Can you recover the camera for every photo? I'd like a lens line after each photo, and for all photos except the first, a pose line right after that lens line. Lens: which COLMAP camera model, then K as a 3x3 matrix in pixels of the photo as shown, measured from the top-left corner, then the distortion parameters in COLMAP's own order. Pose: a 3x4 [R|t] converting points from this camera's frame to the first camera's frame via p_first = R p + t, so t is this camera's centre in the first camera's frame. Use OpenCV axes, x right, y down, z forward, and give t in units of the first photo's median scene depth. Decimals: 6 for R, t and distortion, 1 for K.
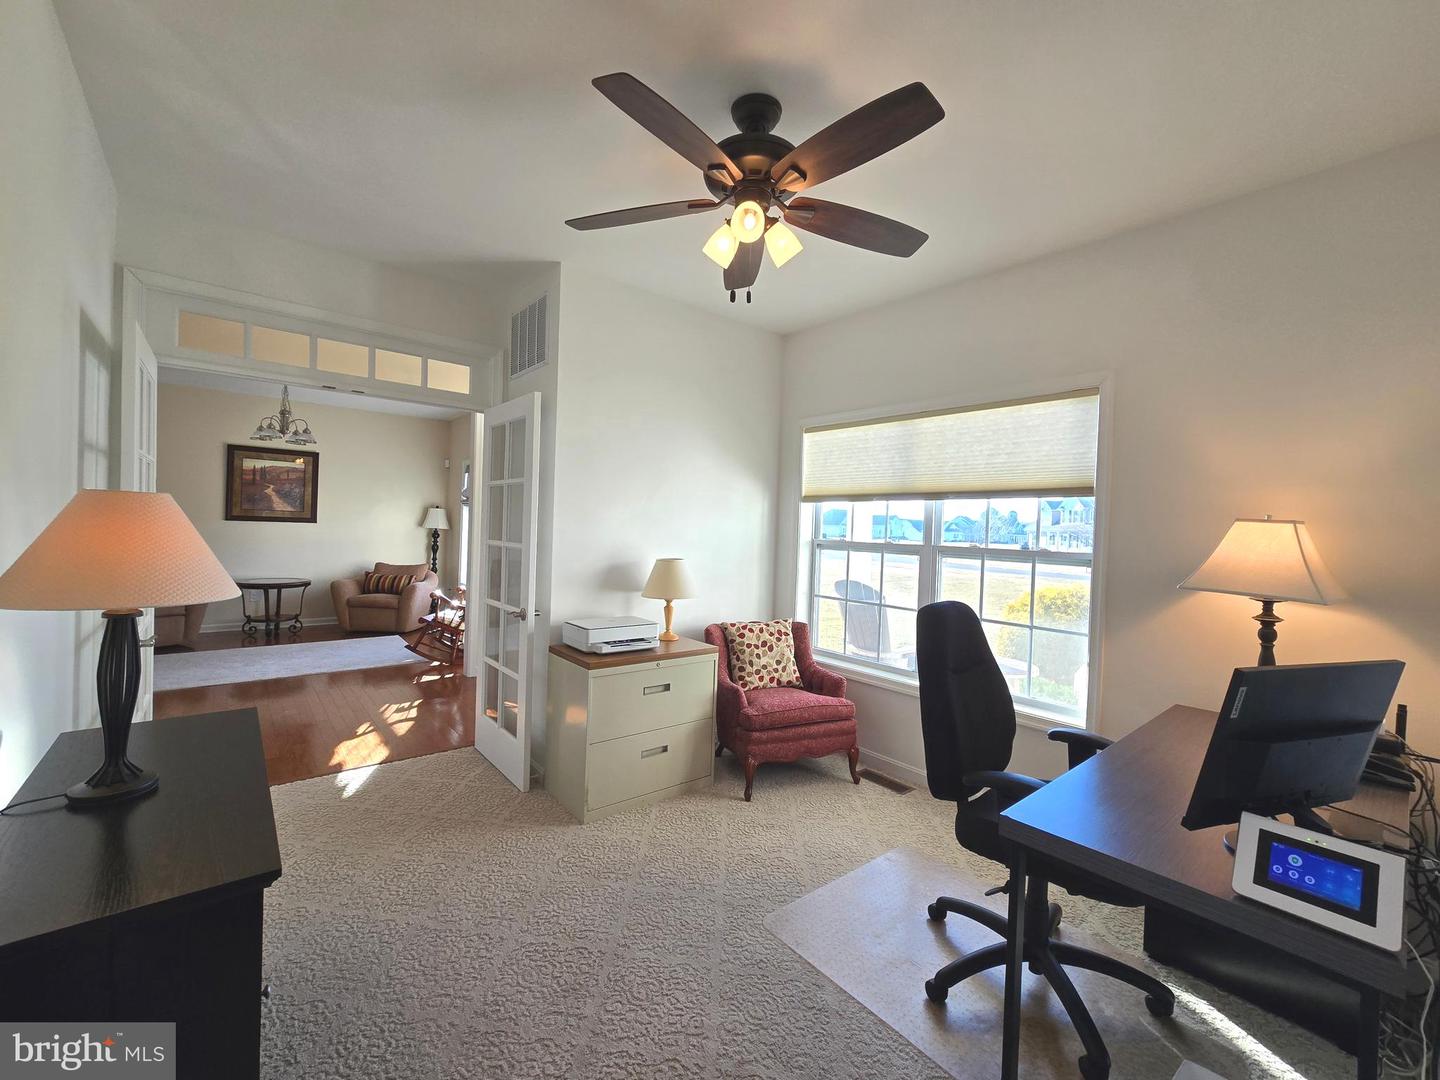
lens RADIAL K [[594.4, 0, 724.9], [0, 594.4, 536.6], [0, 0, 1]] dist [0.001689, 0.001041]
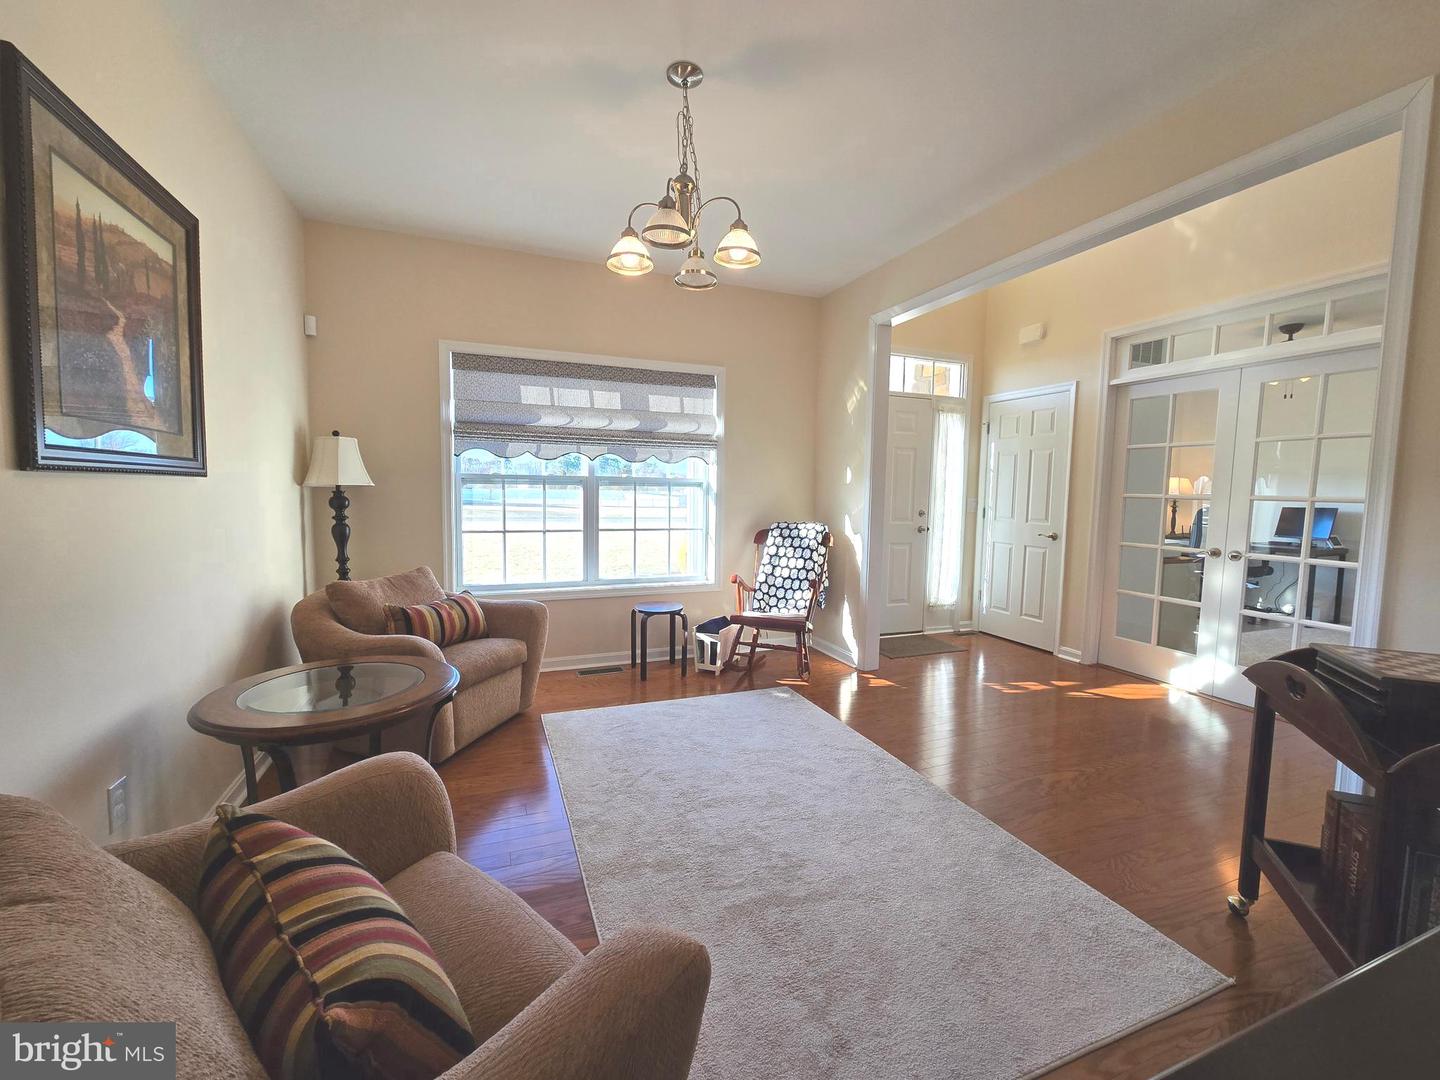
lens RADIAL K [[594.4, 0, 726.5], [0, 594.4, 535.0], [0, 0, 1]] dist [0.001689, 0.001041]
pose [[0.314726, -0.105564, 0.943294, -1.836676], [0.006114, 0.994001, 0.109199, -0.052704], [-0.949163, -0.028600, 0.313484, 1.383382]]
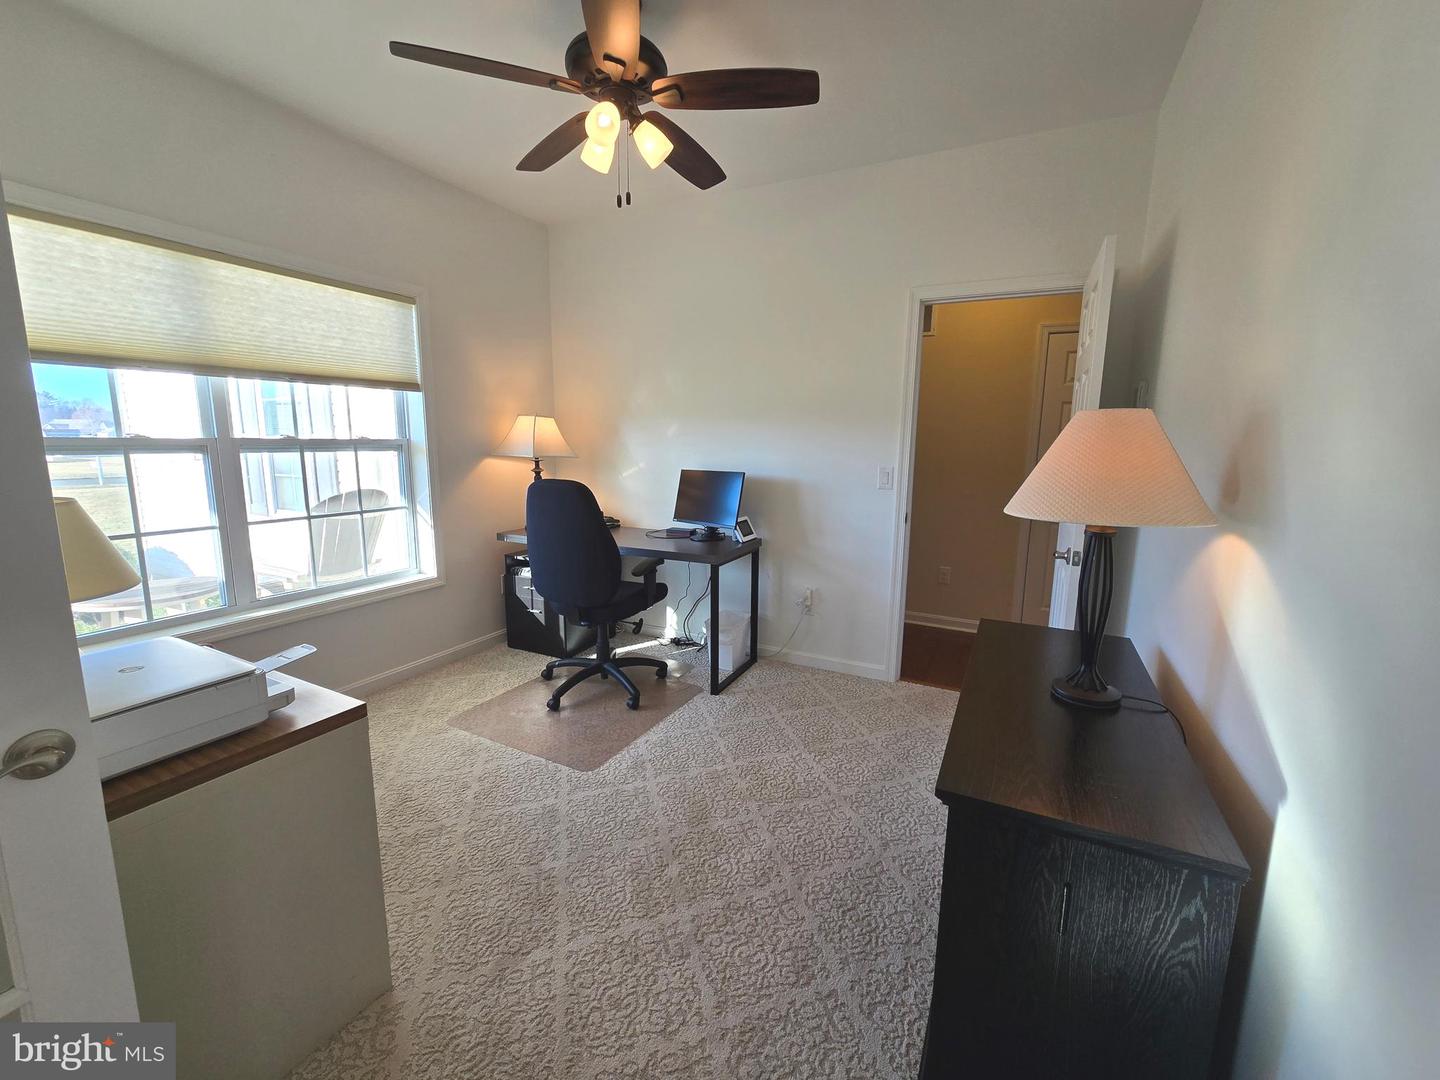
lens RADIAL K [[594.4, 0, 721.4], [0, 594.4, 534.3], [0, 0, 1]] dist [0.001689, 0.001041]
pose [[-0.379627, -0.189570, 0.905509, -0.586293], [-0.015486, 0.979946, 0.198662, -0.024875], [-0.925010, 0.061395, -0.374949, 0.684474]]
